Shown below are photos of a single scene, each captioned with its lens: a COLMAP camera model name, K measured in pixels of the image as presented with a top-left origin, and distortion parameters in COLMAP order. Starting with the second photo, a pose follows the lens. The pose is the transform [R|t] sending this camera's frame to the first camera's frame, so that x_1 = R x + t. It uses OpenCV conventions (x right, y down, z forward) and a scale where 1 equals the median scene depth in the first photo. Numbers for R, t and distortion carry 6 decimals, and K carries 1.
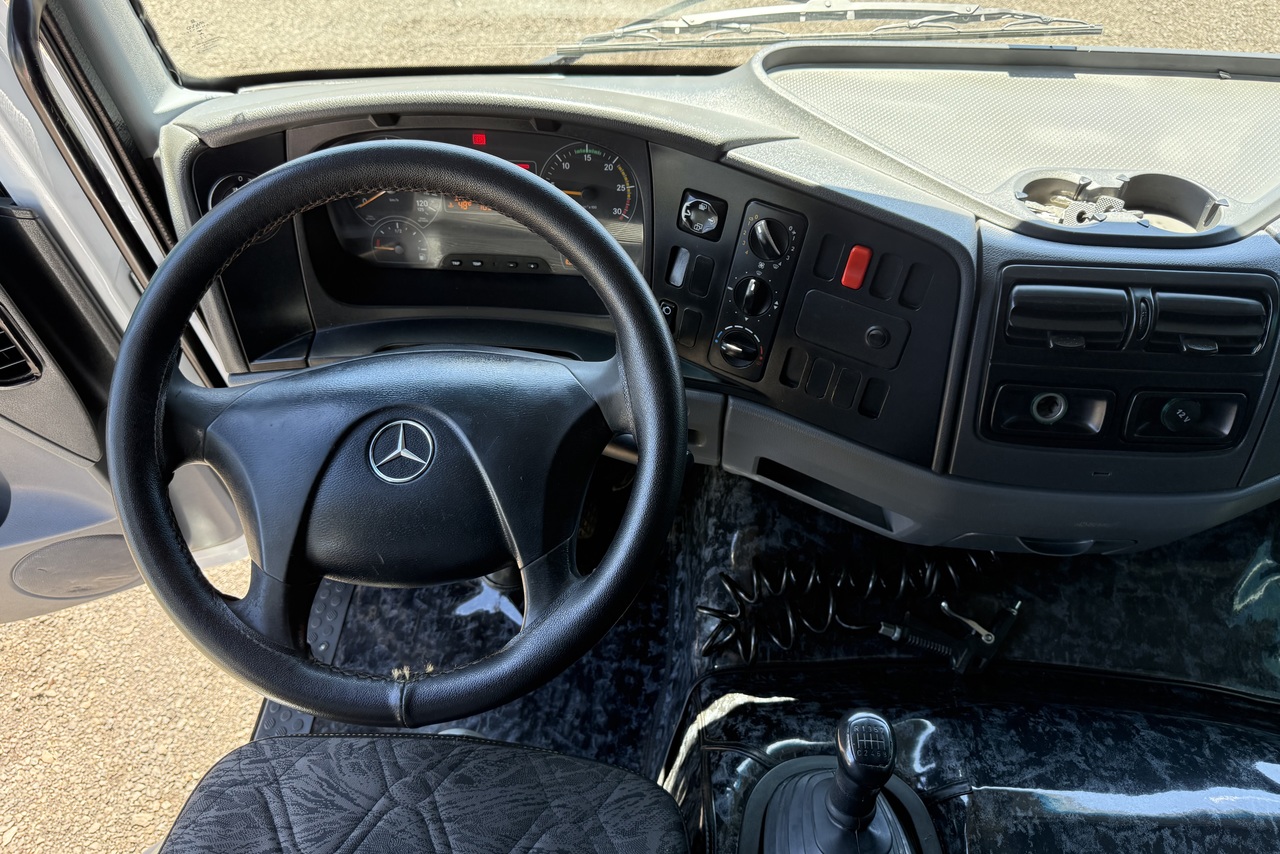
lens RADIAL K [[909.3, 0, 637.2], [0, 909.3, 424.3], [0, 0, 1]] dist [0.063650, -0.085683]
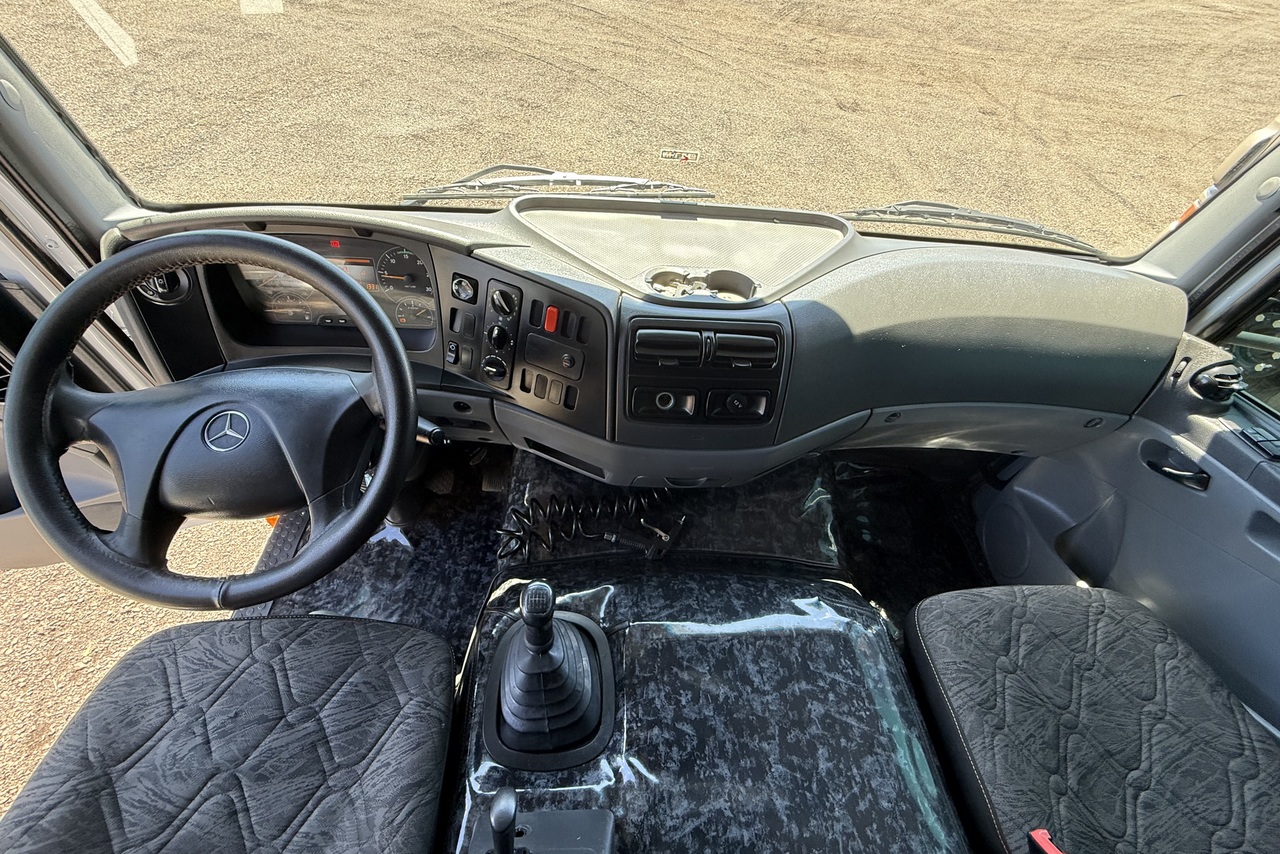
lens RADIAL K [[507.2, 0, 640.0], [0, 507.2, 427.0], [0, 0, 1]] dist [-0.000761, 0.007246]
pose [[0.991294, -0.021469, 0.129908, 0.264647], [0.023904, 0.999566, -0.017214, 0.045139], [-0.129482, 0.020169, 0.991377, 0.052109]]
